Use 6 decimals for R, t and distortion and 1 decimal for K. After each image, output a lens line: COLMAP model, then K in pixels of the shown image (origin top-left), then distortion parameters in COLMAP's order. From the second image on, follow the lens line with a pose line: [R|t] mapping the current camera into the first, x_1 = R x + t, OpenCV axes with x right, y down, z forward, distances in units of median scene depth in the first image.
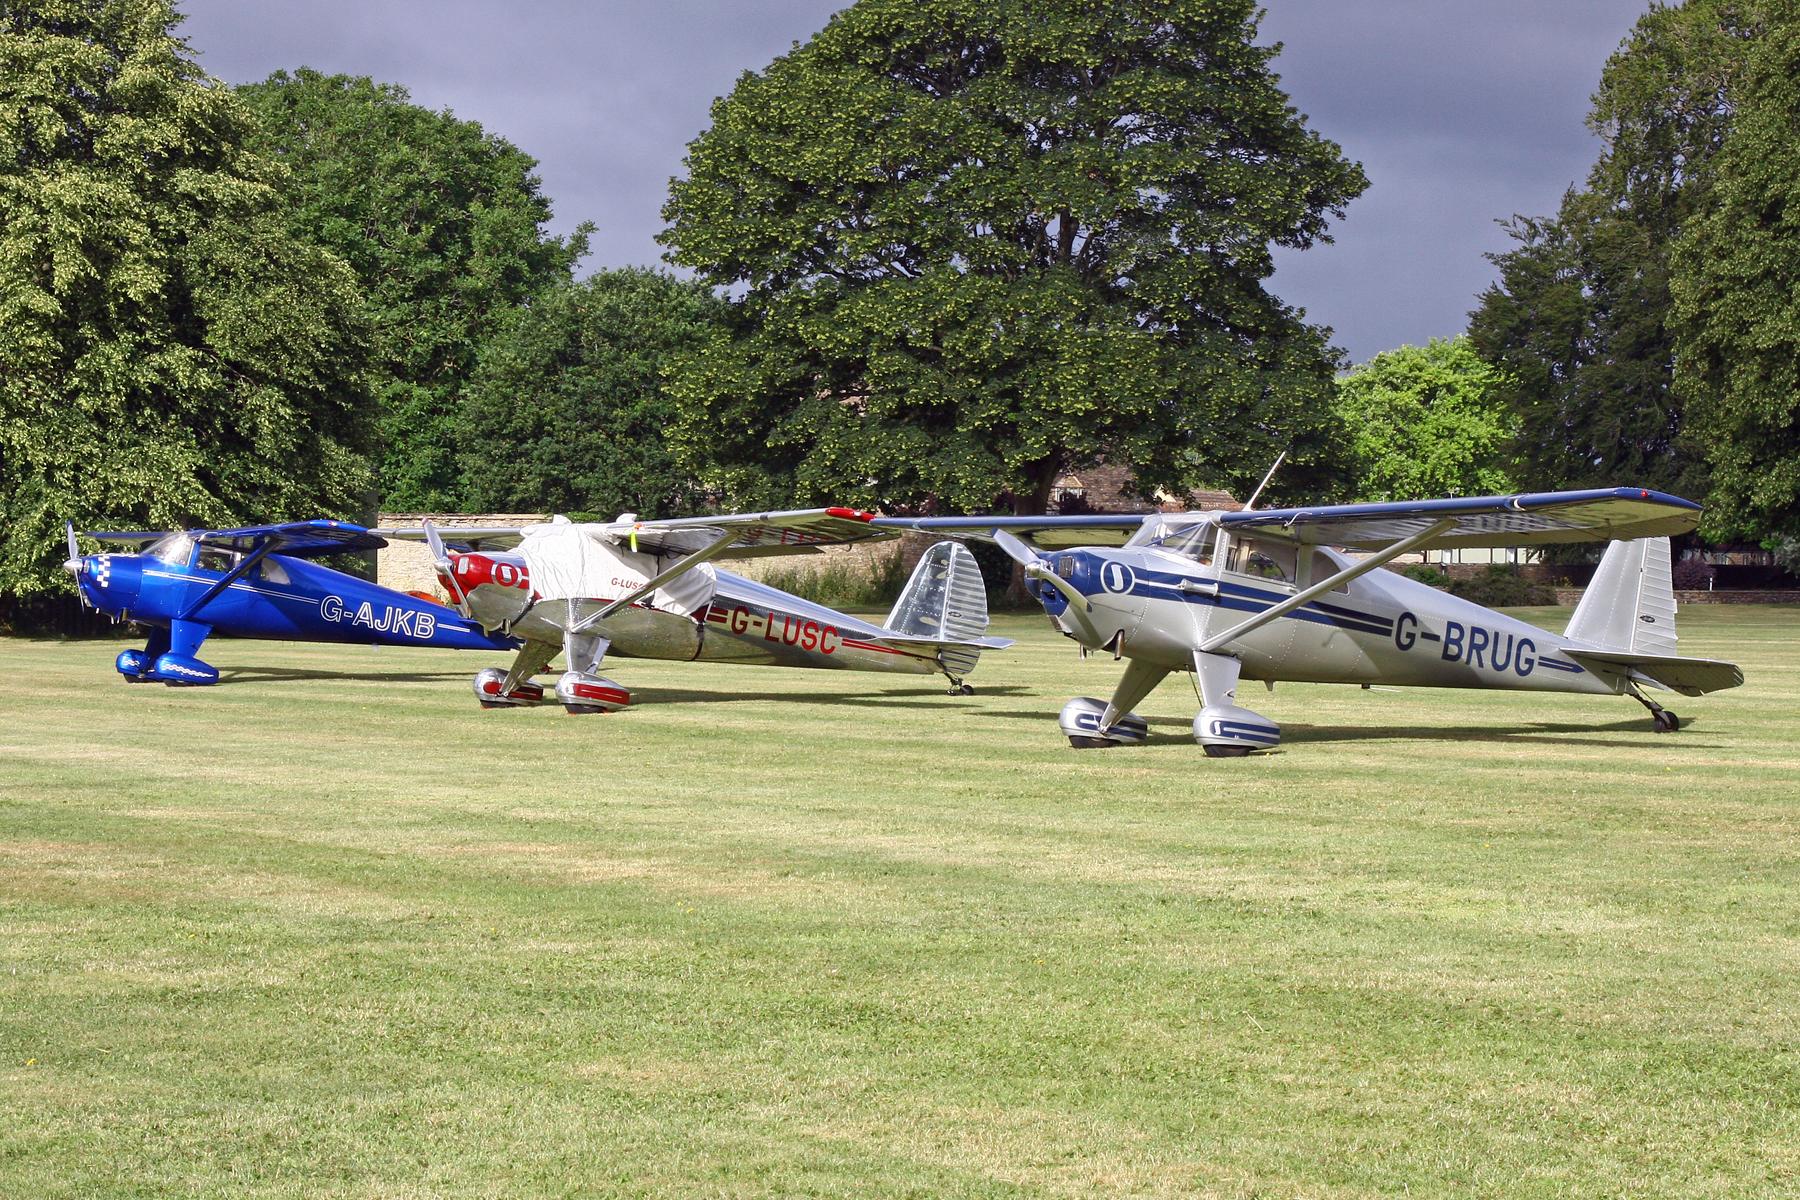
lens RADIAL K [[4889.0, 0, 901.8], [0, 4889.0, 600.1], [0, 0, 1]] dist [-0.467177, 0.000000]
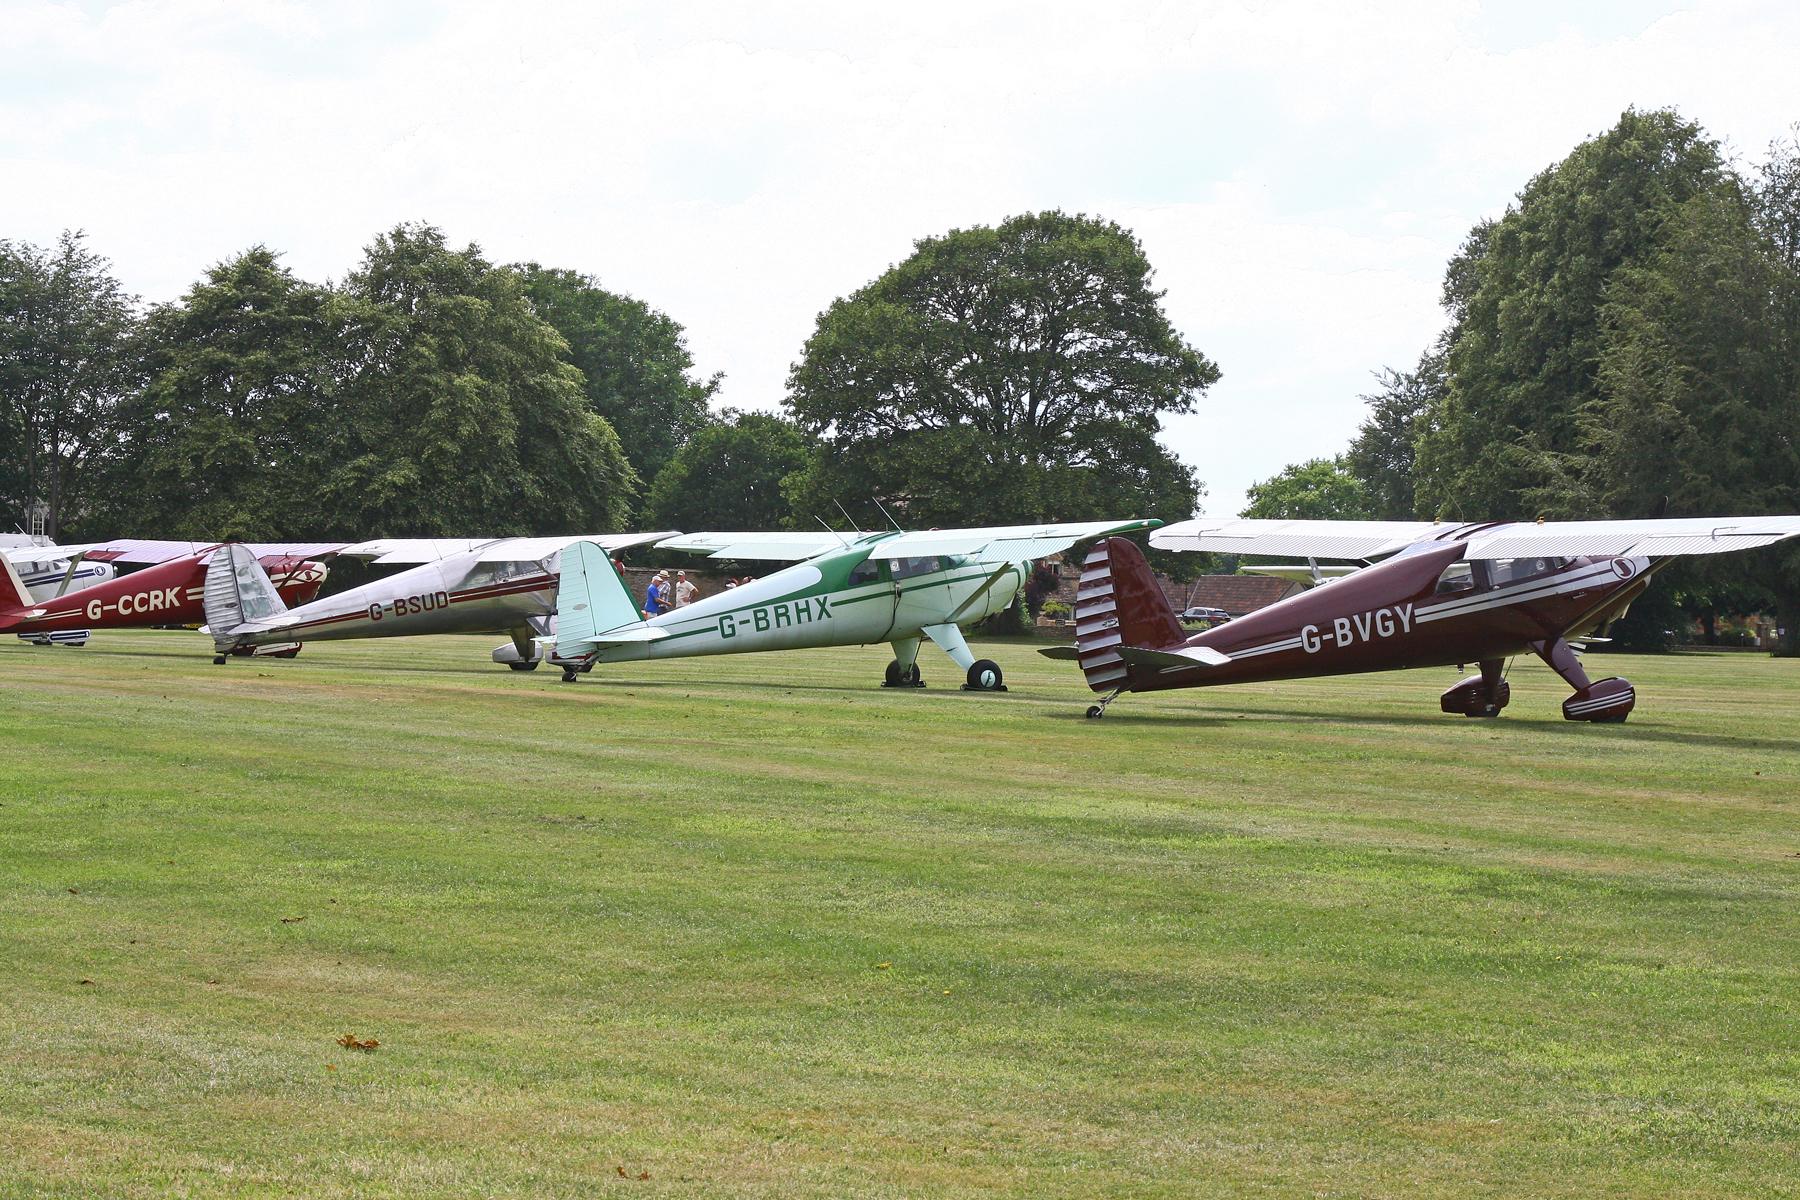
lens RADIAL K [[5300.9, 0, 930.2], [0, 5300.9, 597.9], [0, 0, 1]] dist [1.198374, 0.000000]
pose [[0.999633, 0.026564, -0.005308, 0.008996], [-0.026635, 0.999550, -0.013789, 0.010784], [0.004939, 0.013925, 0.999891, -0.589947]]
